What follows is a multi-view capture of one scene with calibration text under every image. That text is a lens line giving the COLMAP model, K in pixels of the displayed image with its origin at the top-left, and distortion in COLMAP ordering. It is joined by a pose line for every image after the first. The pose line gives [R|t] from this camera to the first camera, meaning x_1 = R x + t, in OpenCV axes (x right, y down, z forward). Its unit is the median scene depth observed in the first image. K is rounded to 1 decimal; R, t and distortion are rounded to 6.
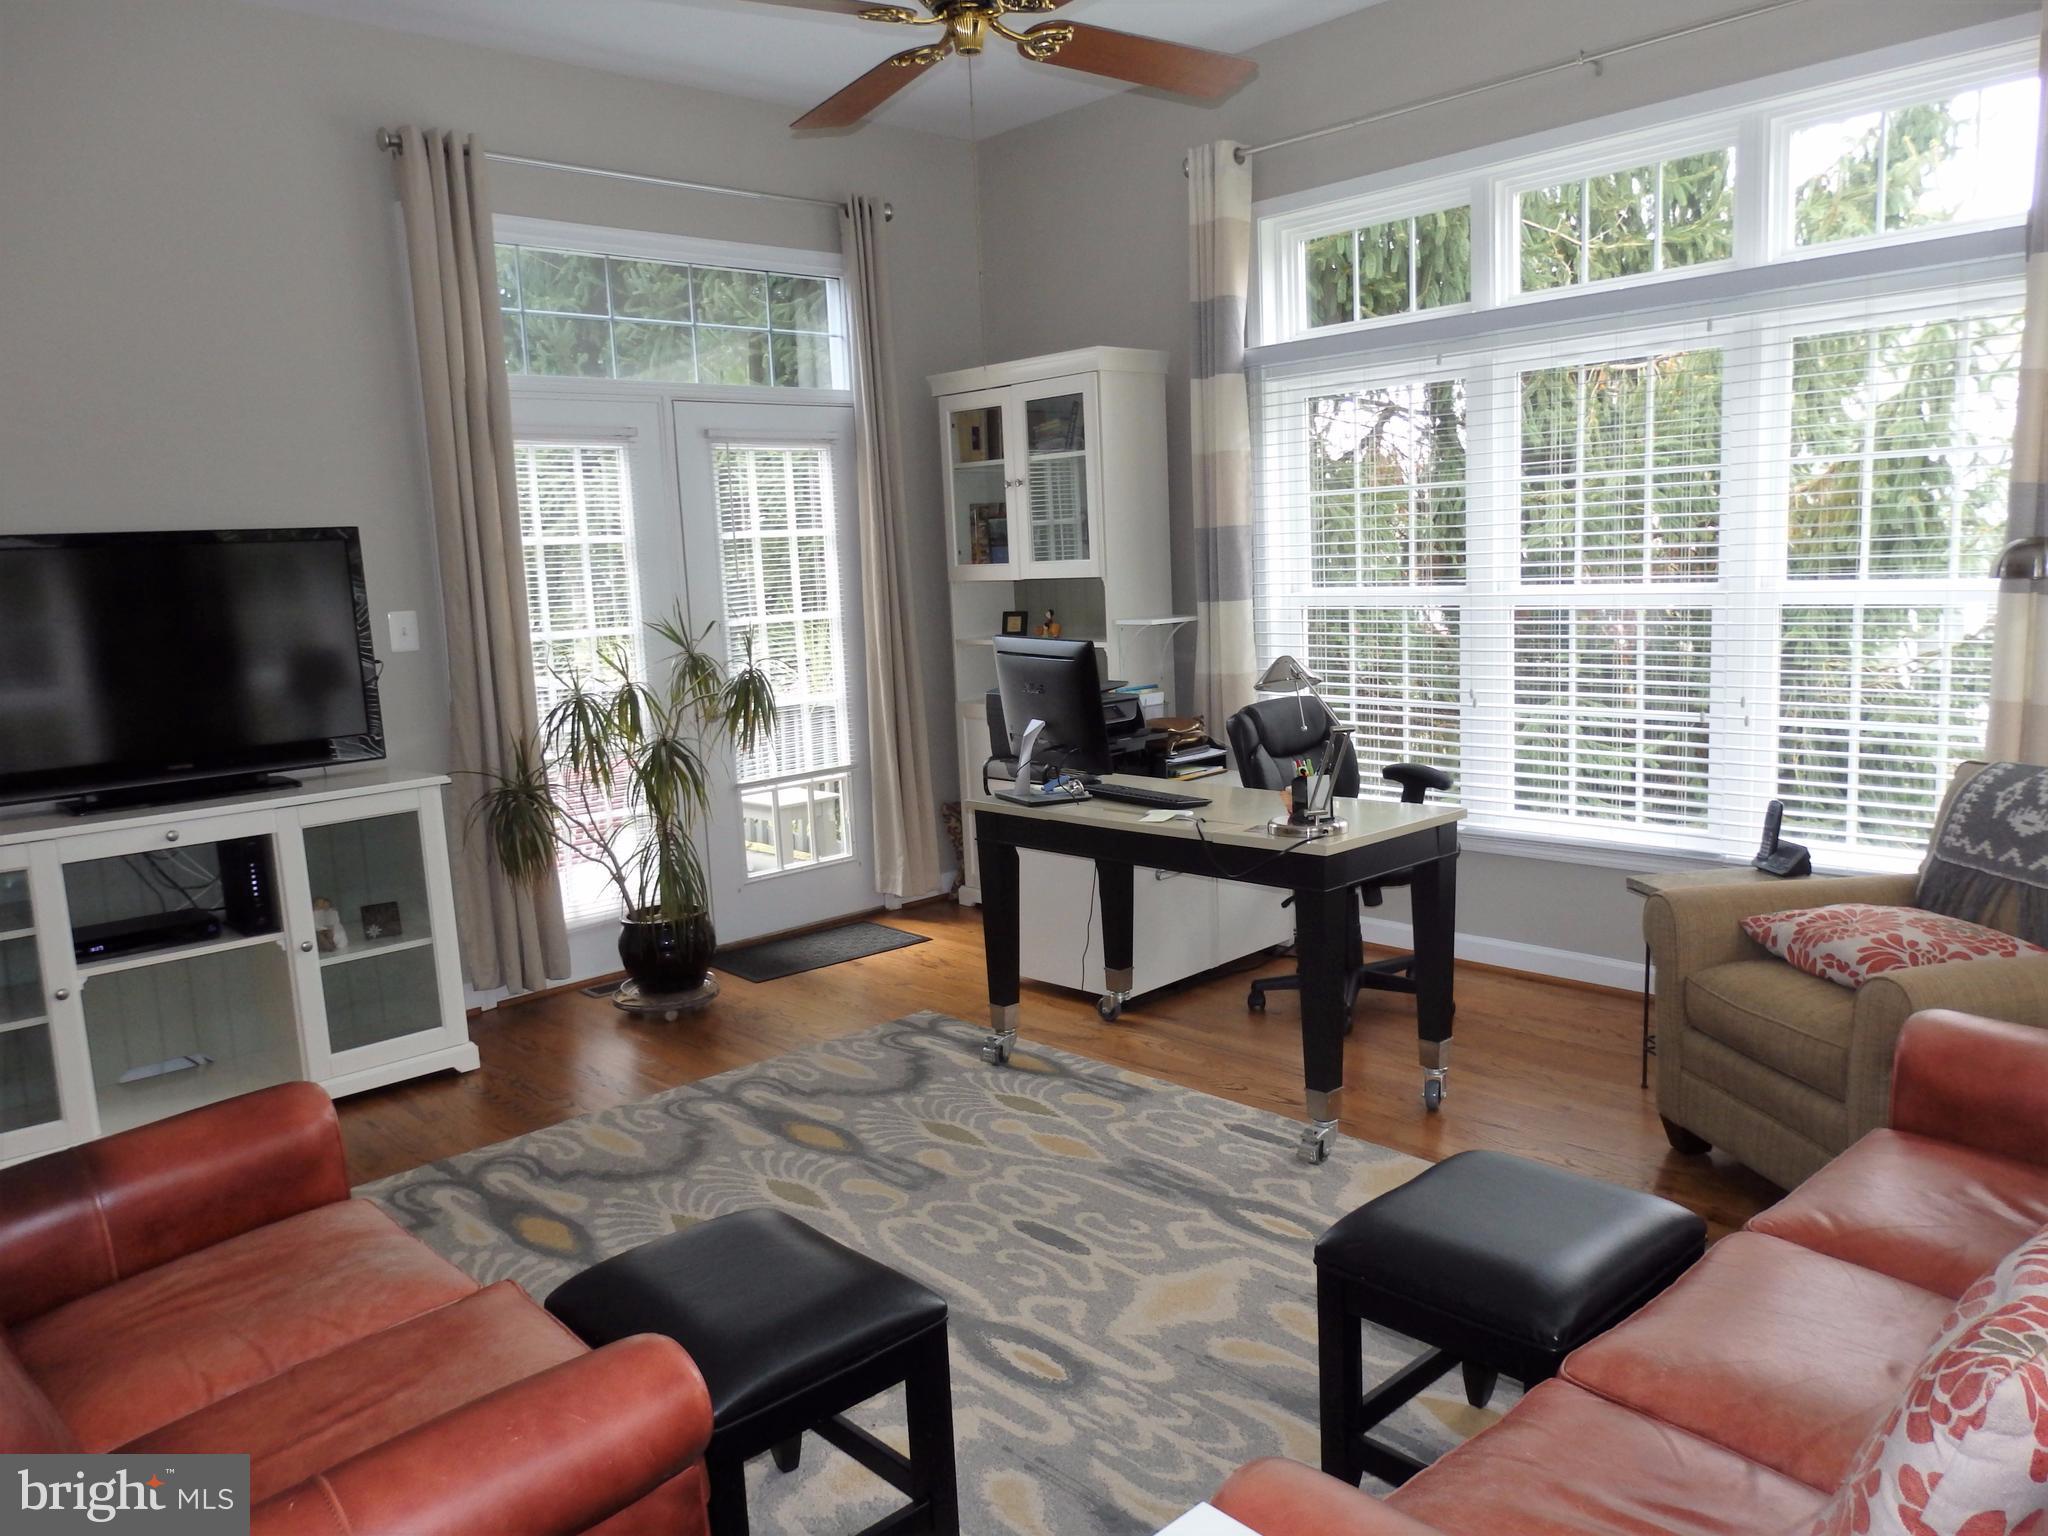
lens RADIAL K [[1509.8, 0, 1043.0], [0, 1509.8, 759.0], [0, 0, 1]] dist [-0.001325, -0.001045]
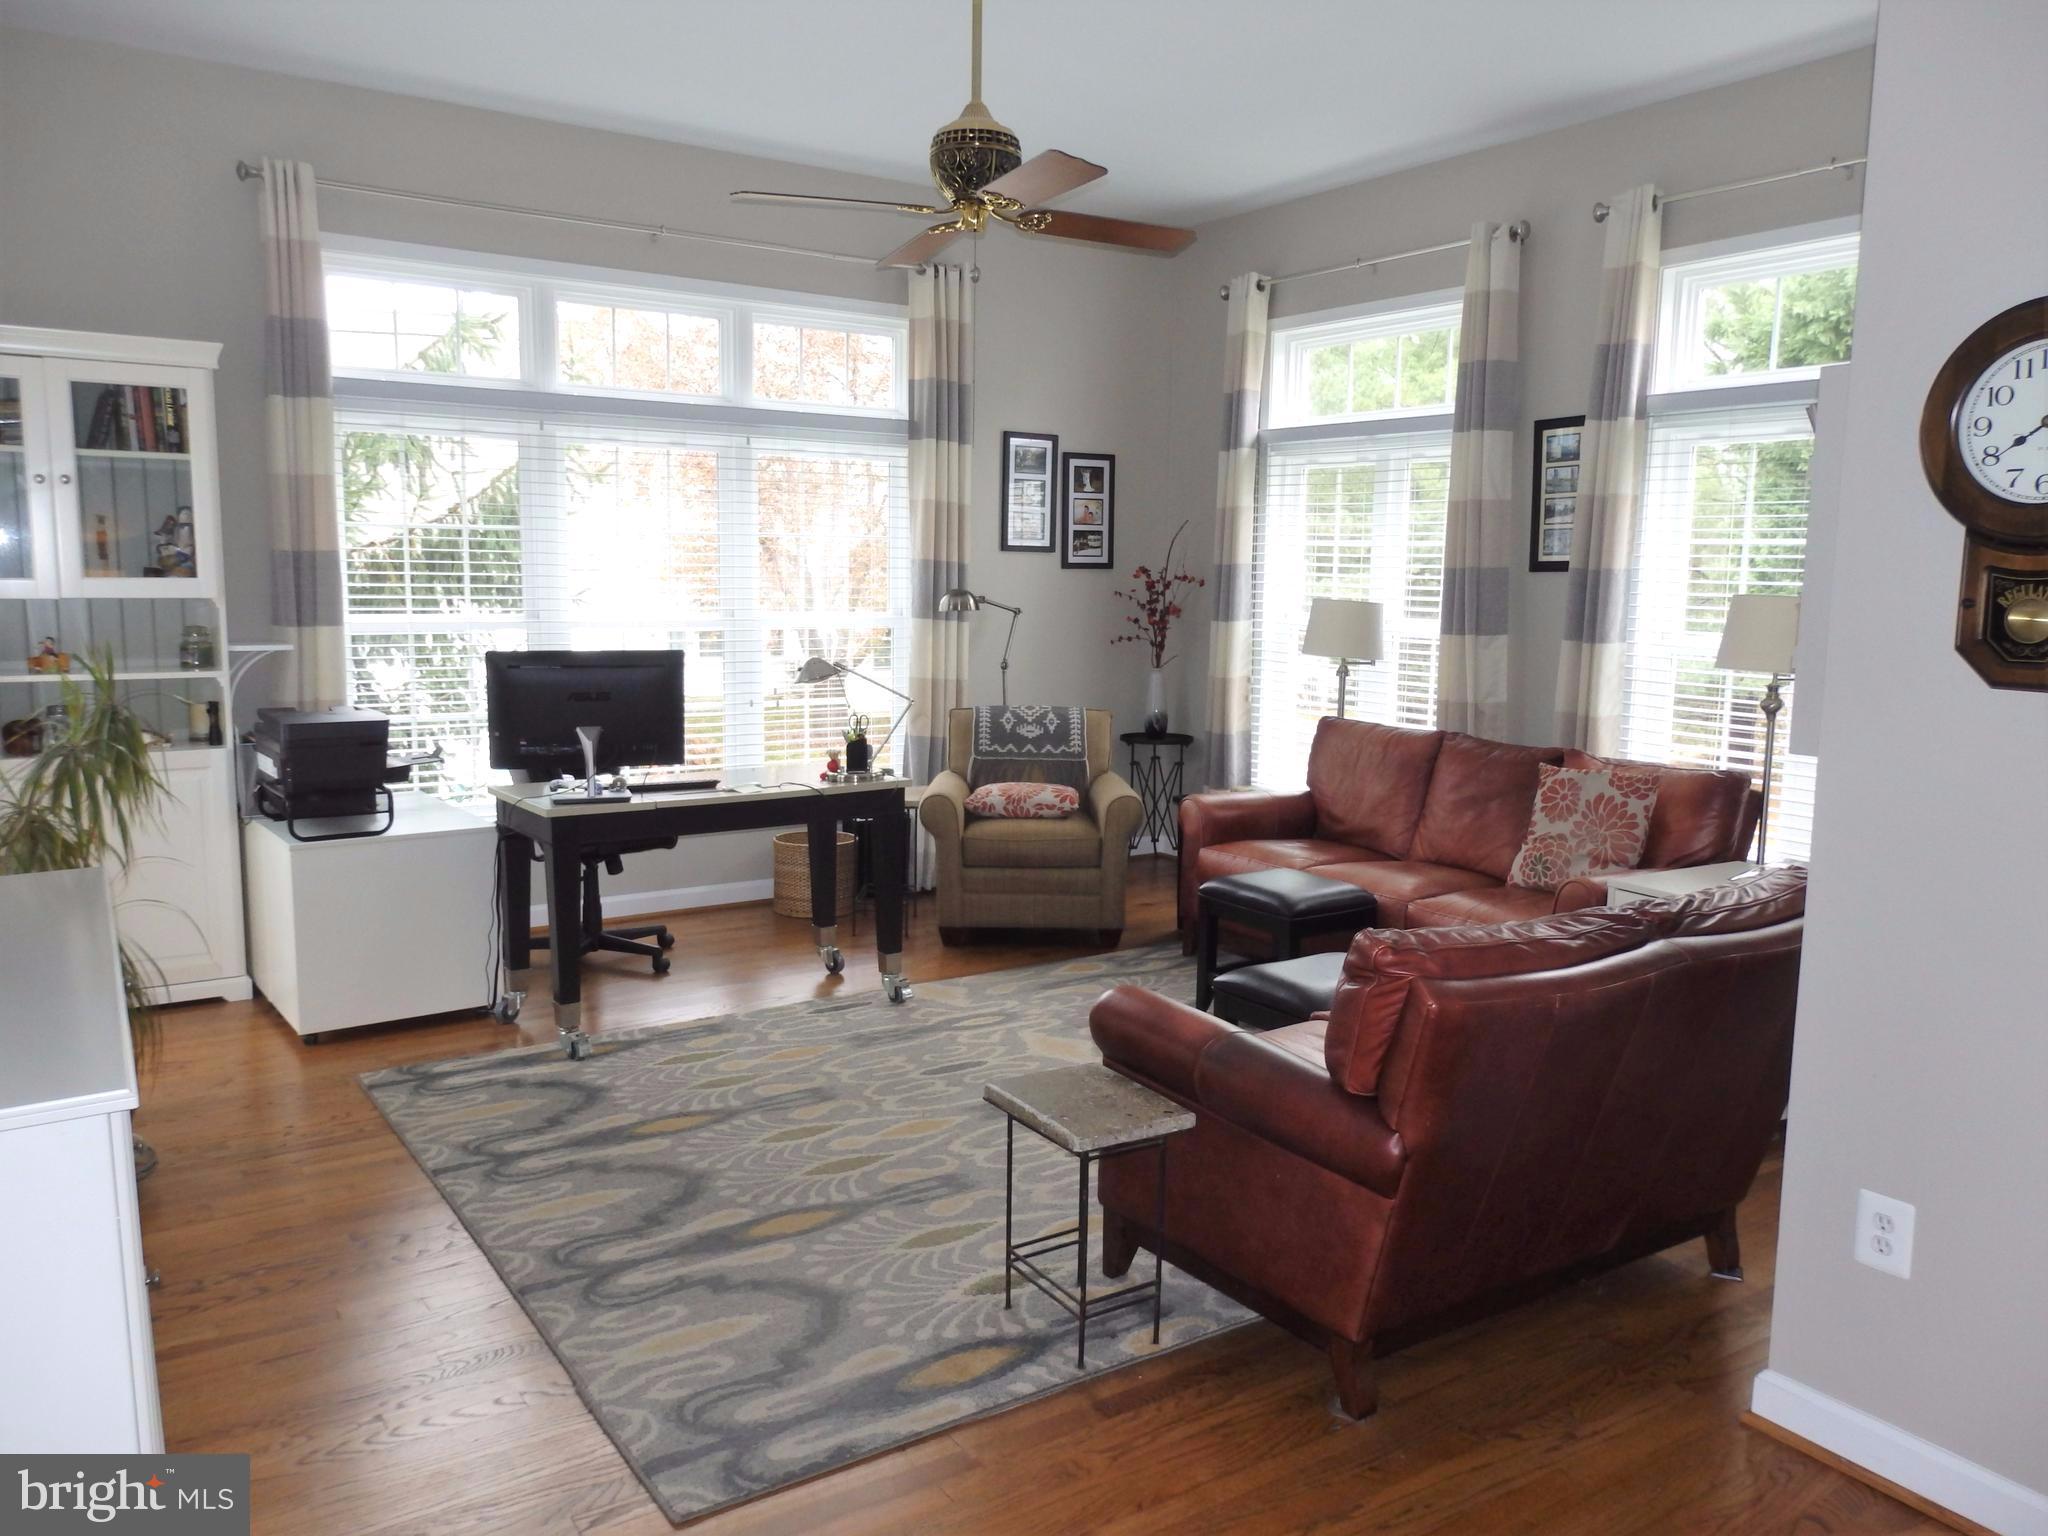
lens RADIAL K [[1509.8, 0, 1043.0], [0, 1509.8, 759.0], [0, 0, 1]] dist [-0.001325, -0.001045]
pose [[0.169632, -0.082803, 0.982023, -1.142138], [0.112494, 0.991578, 0.064177, -0.041321], [-0.979066, 0.099585, 0.177518, 0.550226]]
